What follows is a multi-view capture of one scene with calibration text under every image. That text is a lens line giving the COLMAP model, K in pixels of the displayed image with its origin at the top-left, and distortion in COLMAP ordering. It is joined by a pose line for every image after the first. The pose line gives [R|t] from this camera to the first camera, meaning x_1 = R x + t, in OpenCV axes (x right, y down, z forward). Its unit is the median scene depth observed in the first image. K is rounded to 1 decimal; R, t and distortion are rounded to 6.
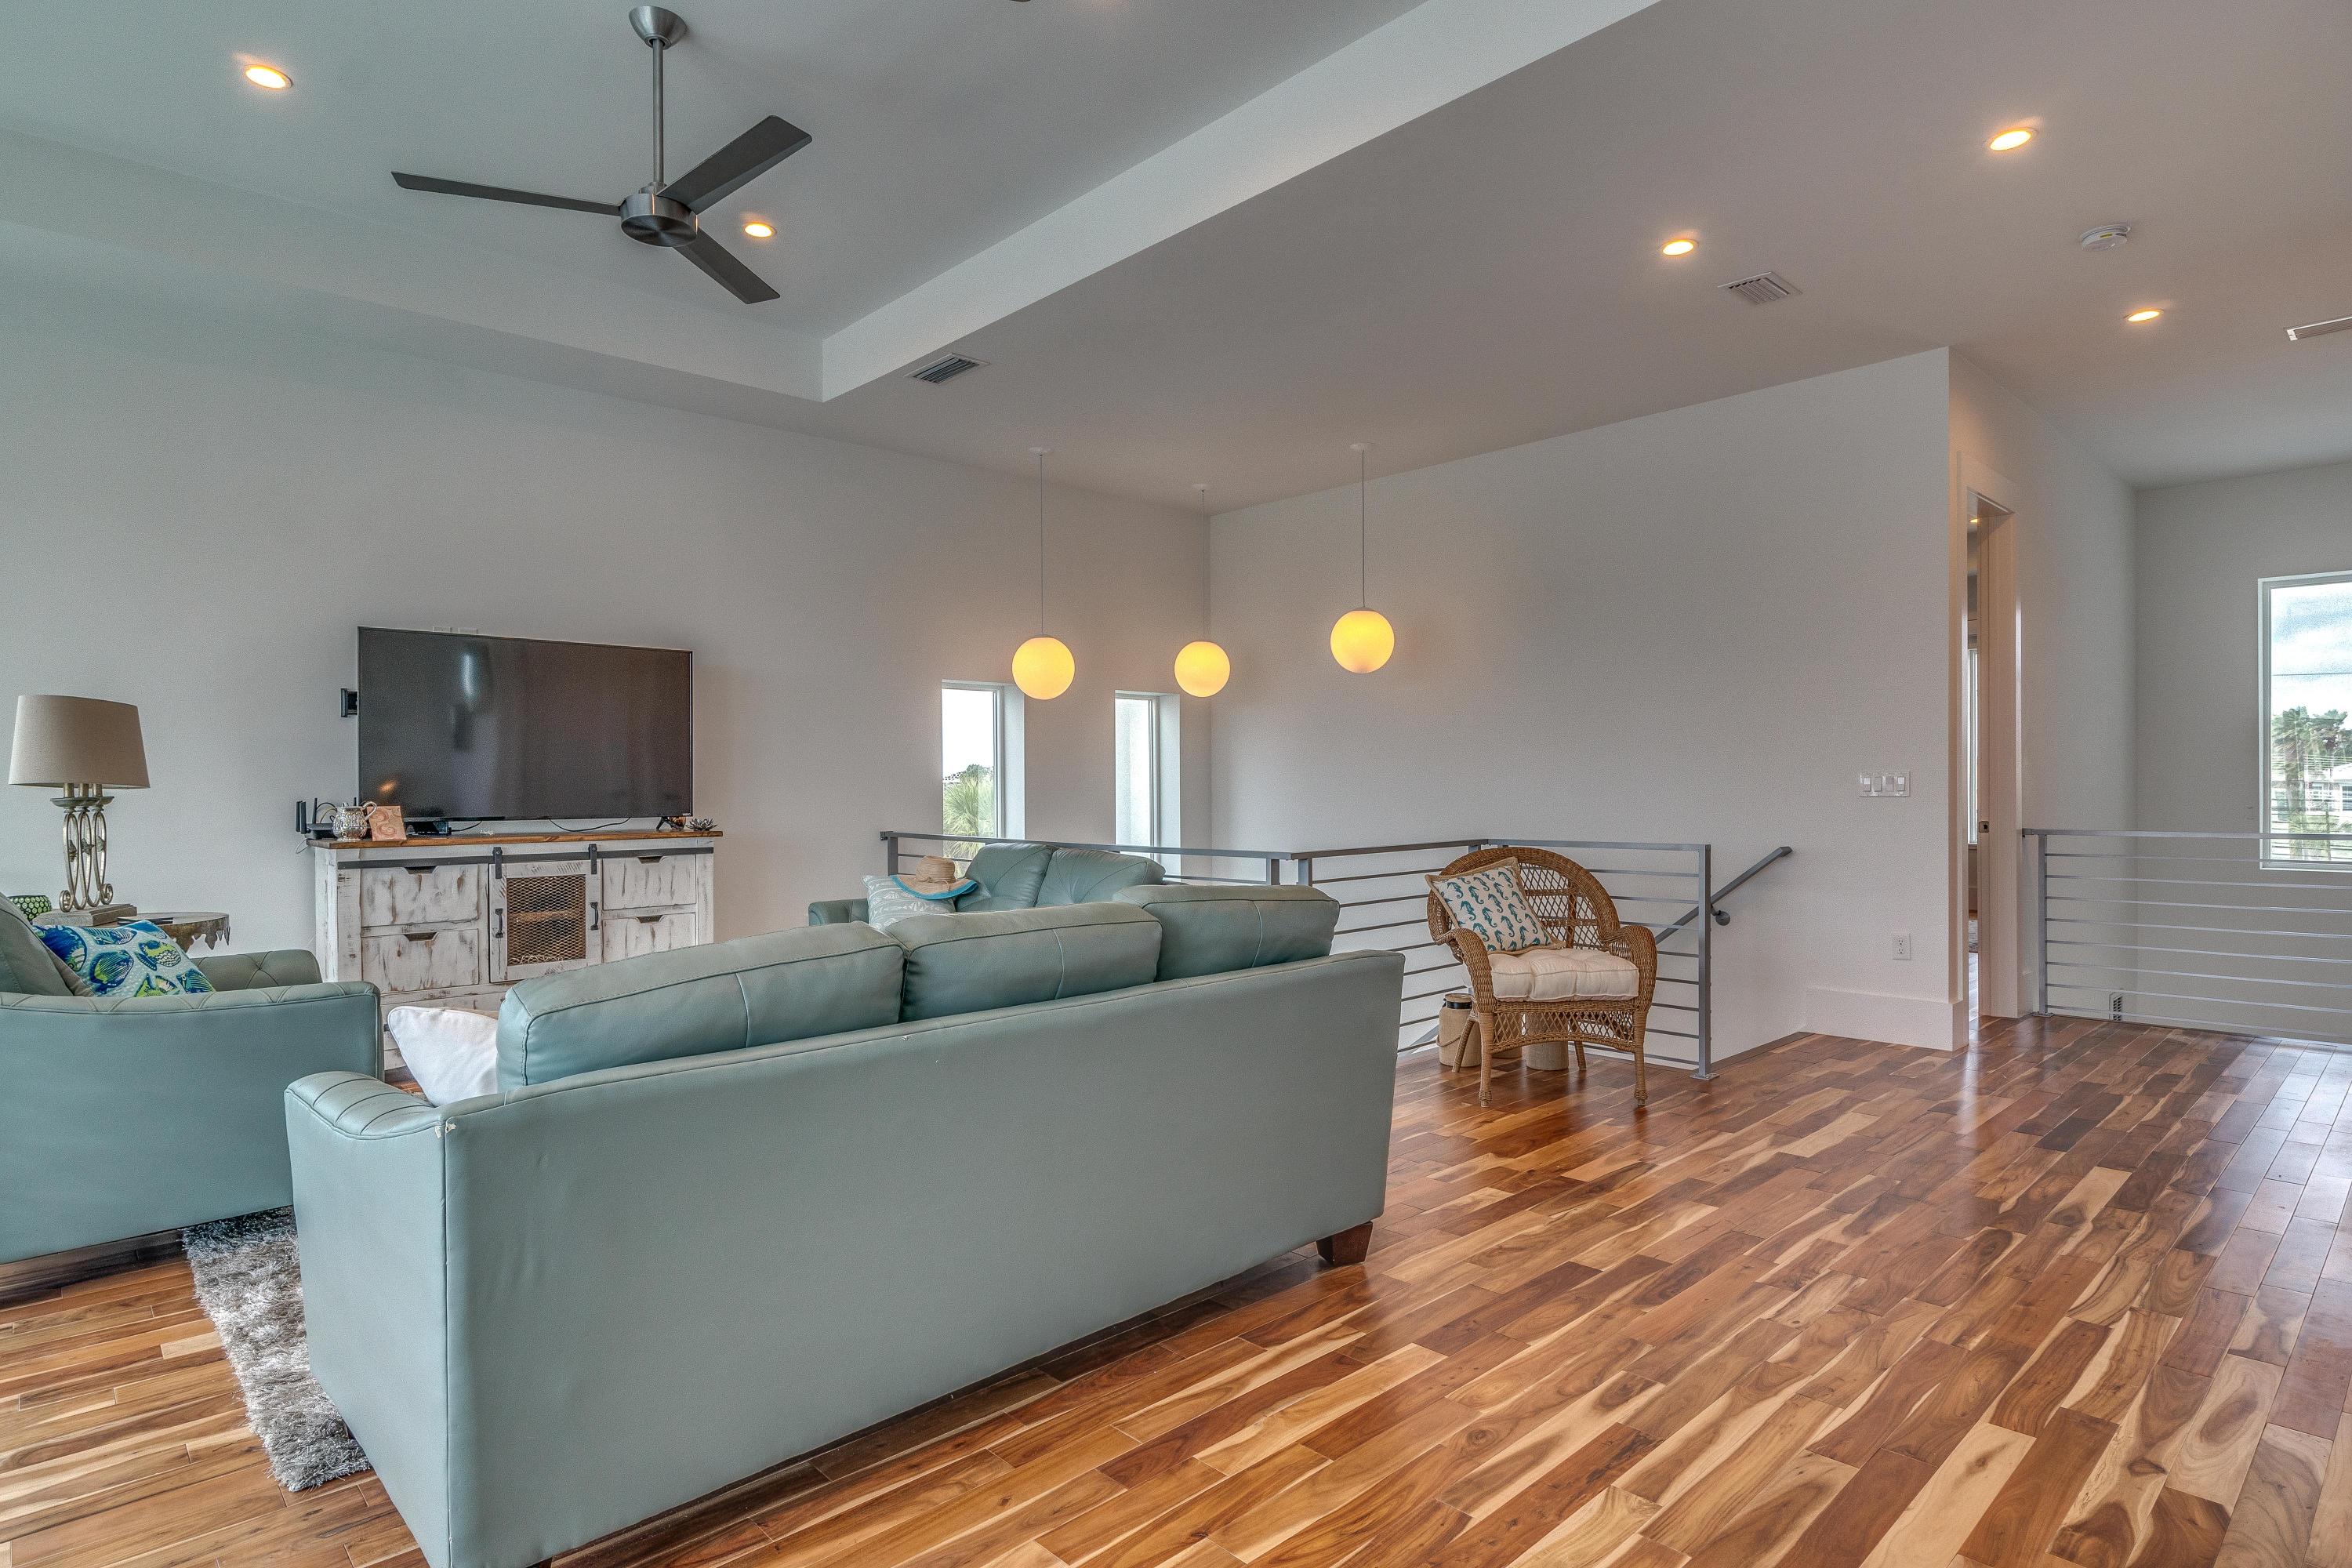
lens RADIAL K [[1257.1, 0, 1168.2], [0, 1257.1, 795.2], [0, 0, 1]] dist [-0.002127, -0.000523]
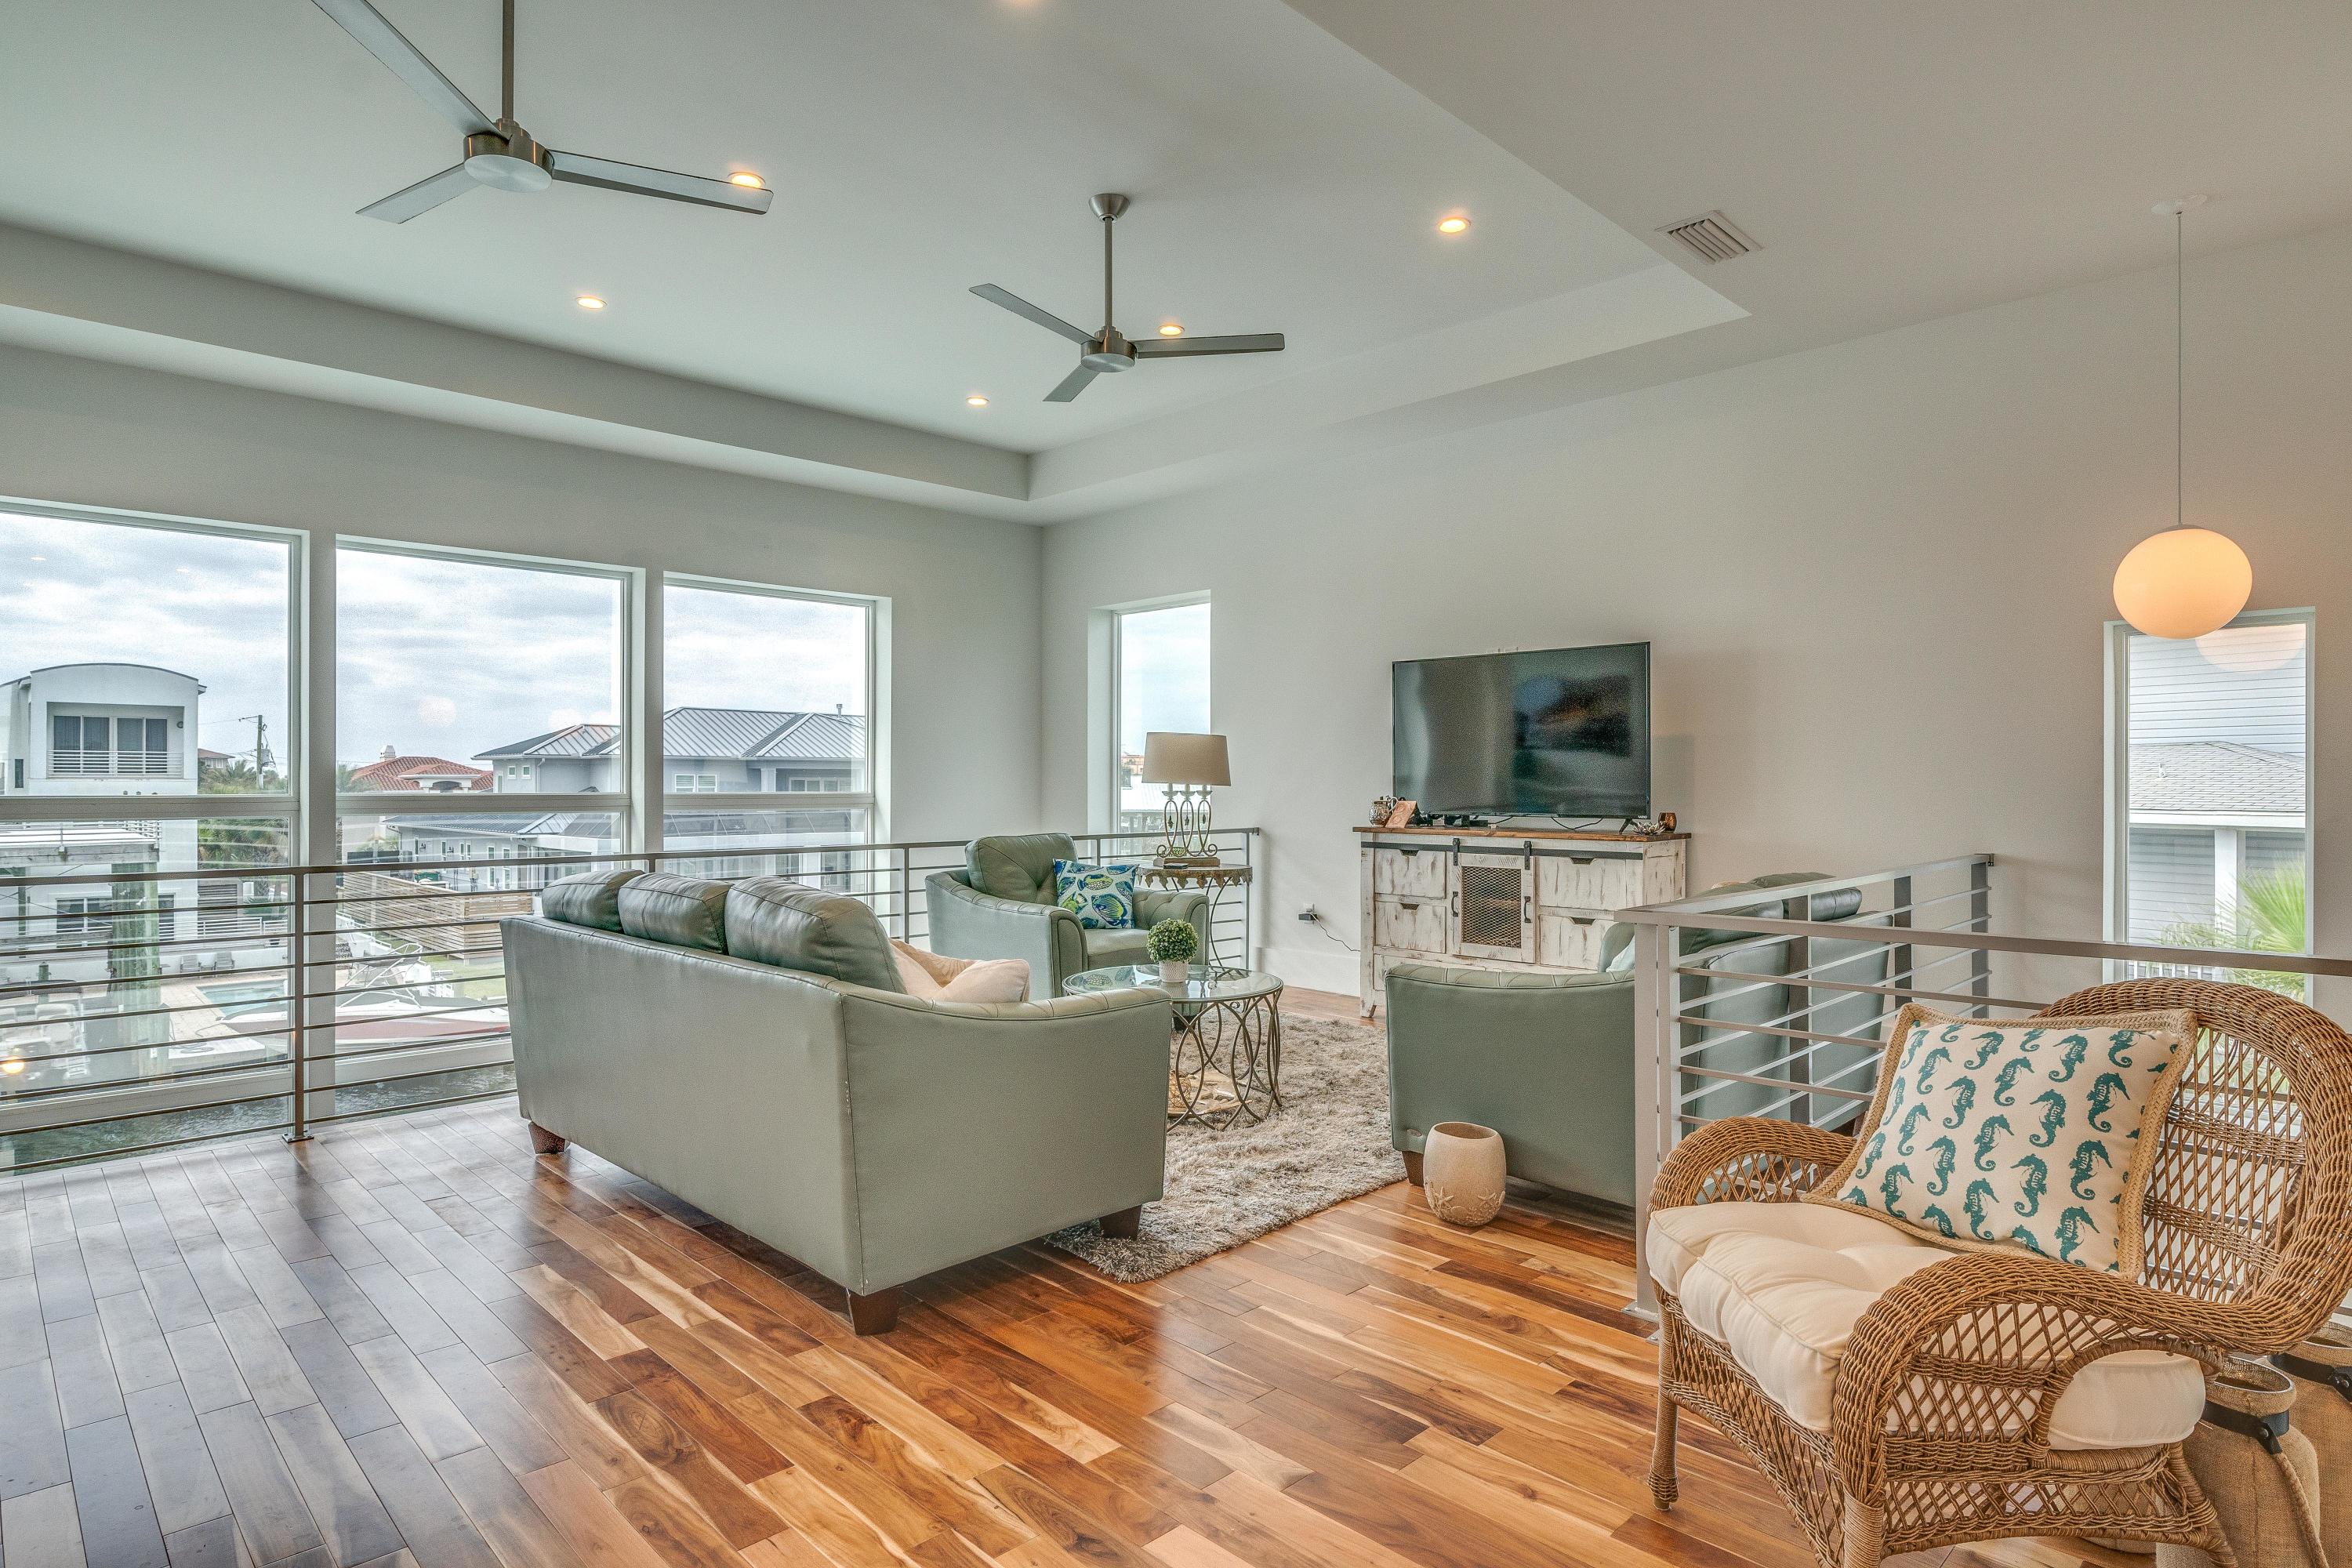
lens RADIAL K [[1257.1, 0, 1168.6], [0, 1257.1, 771.4], [0, 0, 1]] dist [-0.002127, -0.000523]
pose [[0.020214, -0.005402, -0.999781, 0.624027], [-0.012040, 0.999912, -0.005646, -0.010379], [0.999723, 0.012151, 0.020148, 0.721391]]
